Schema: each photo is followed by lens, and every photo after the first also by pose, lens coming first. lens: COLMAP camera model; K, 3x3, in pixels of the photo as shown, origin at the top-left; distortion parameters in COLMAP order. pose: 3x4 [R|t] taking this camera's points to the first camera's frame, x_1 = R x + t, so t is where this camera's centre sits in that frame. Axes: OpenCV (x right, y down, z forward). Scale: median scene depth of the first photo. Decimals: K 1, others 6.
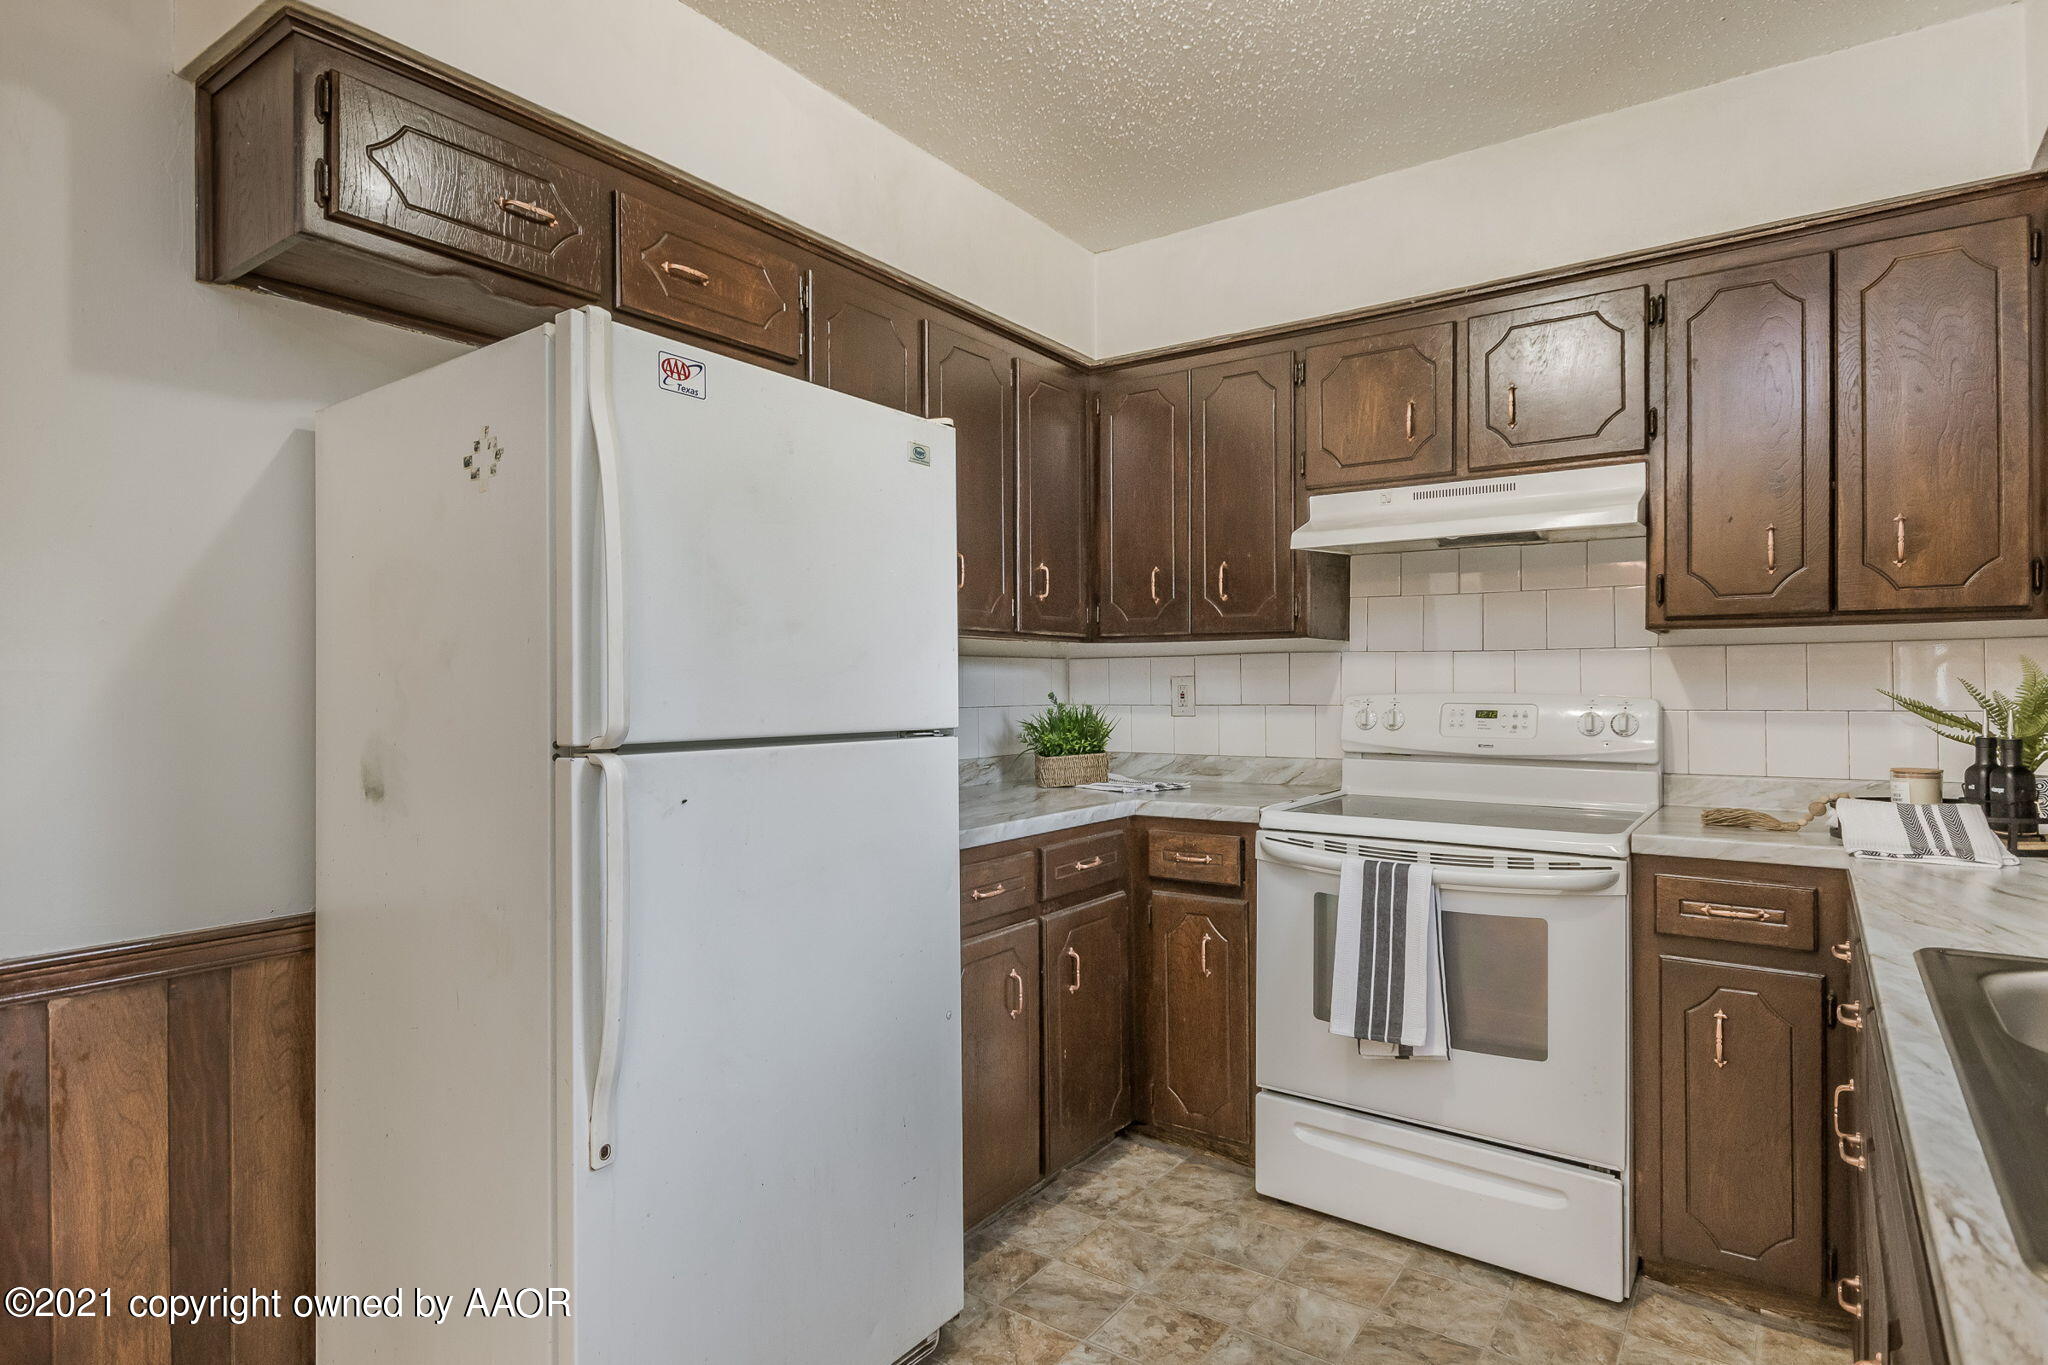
lens RADIAL K [[1079.4, 0, 1030.3], [0, 1079.4, 675.4], [0, 0, 1]] dist [0.004663, -0.002209]
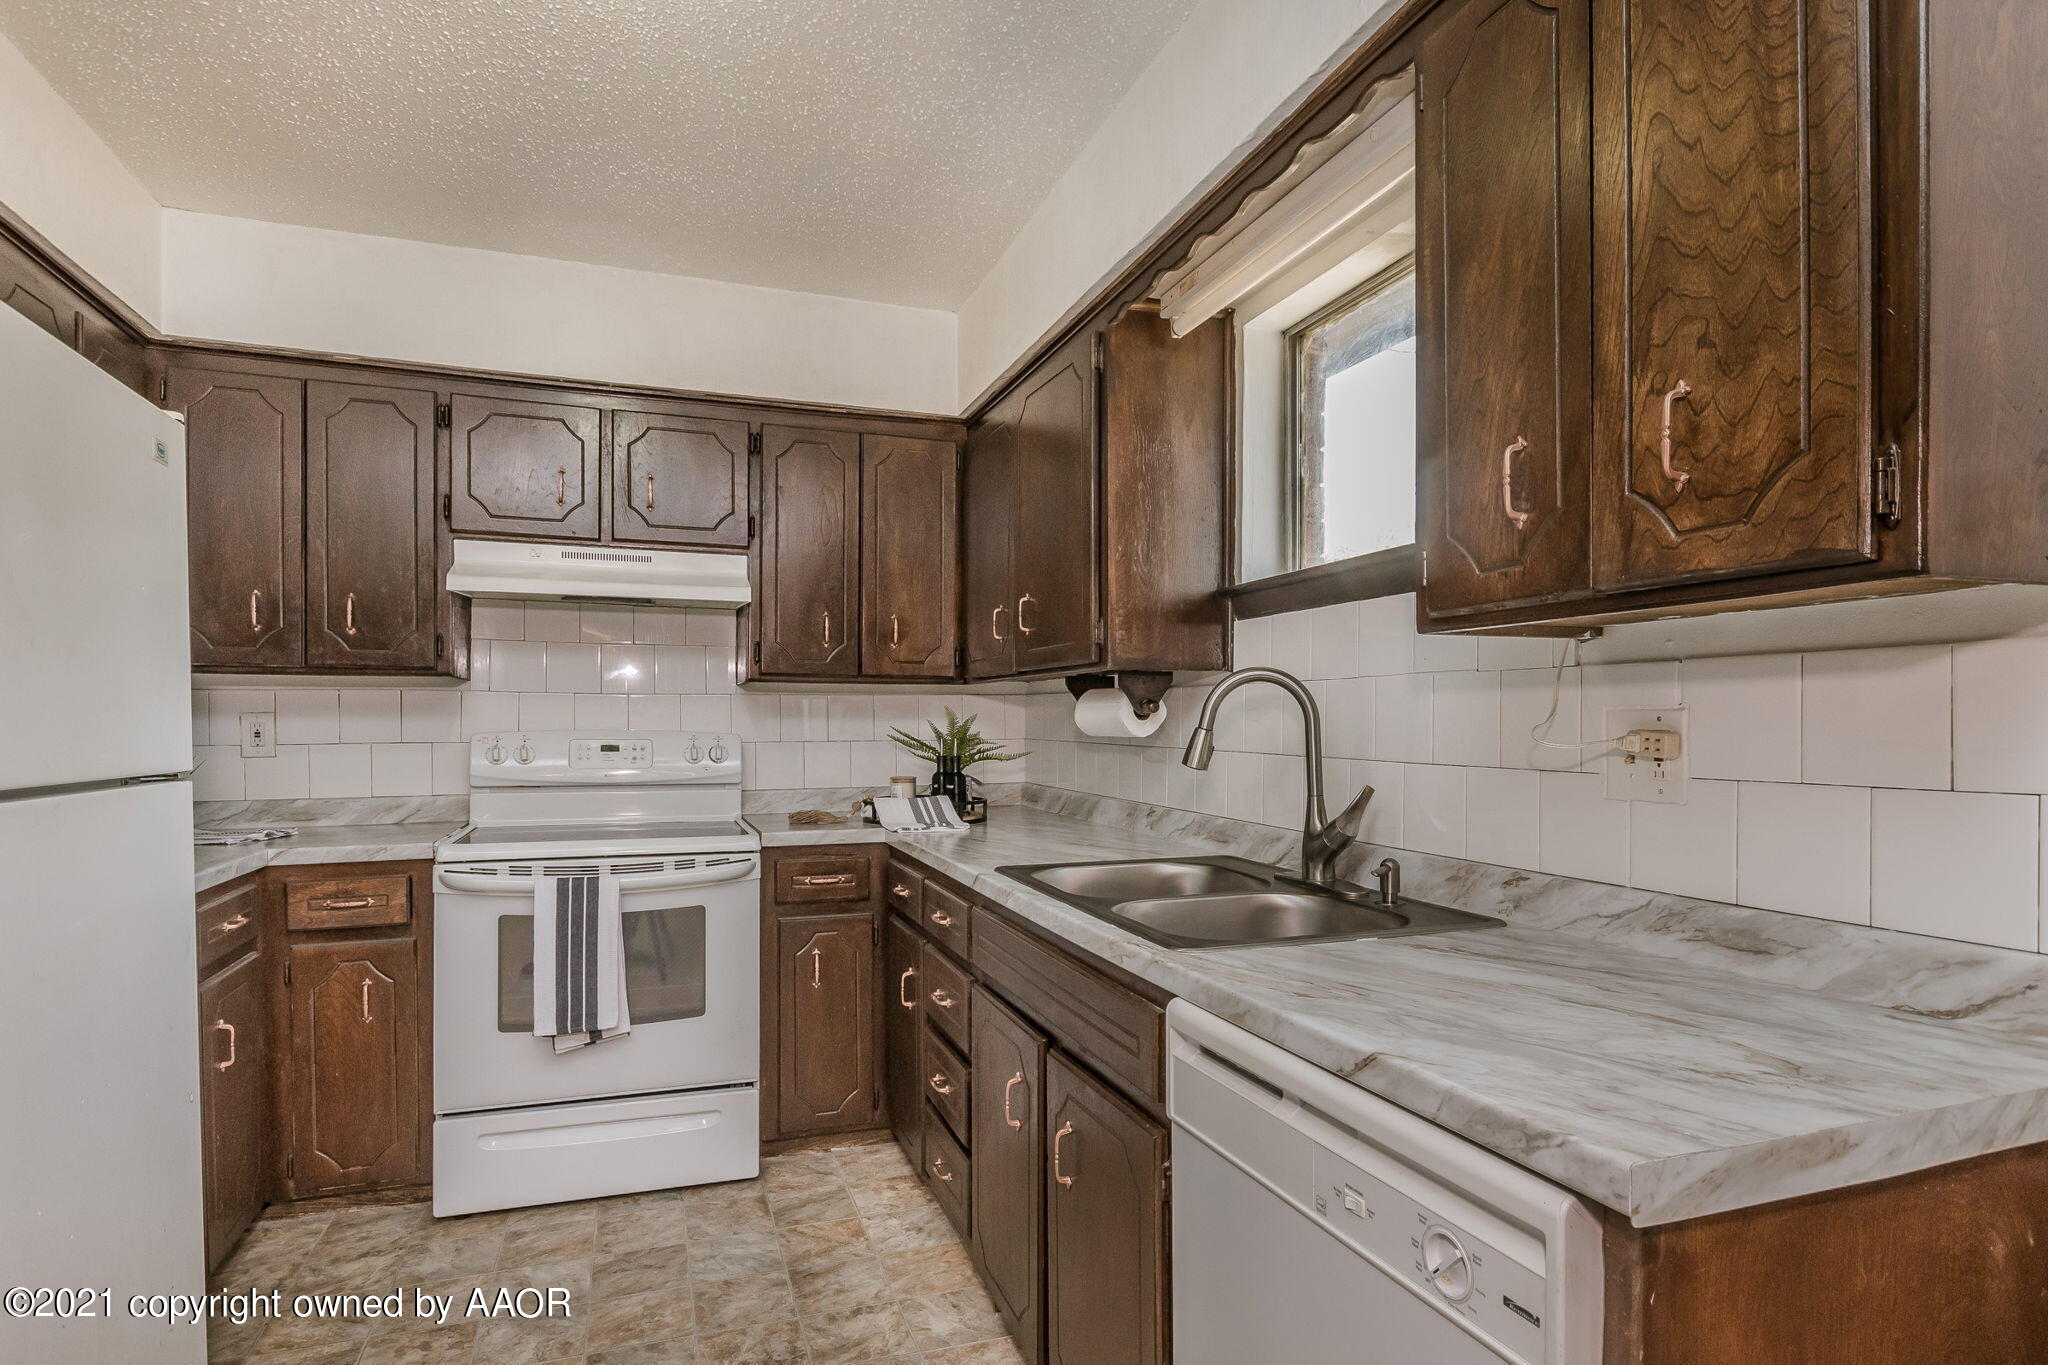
lens RADIAL K [[1079.4, 0, 1015.9], [0, 1079.4, 731.4], [0, 0, 1]] dist [0.004663, -0.002209]
pose [[0.576067, -0.002578, 0.817398, -0.341725], [-0.008936, 0.999915, 0.009451, 0.002985], [-0.817353, -0.012749, 0.575995, -0.039225]]
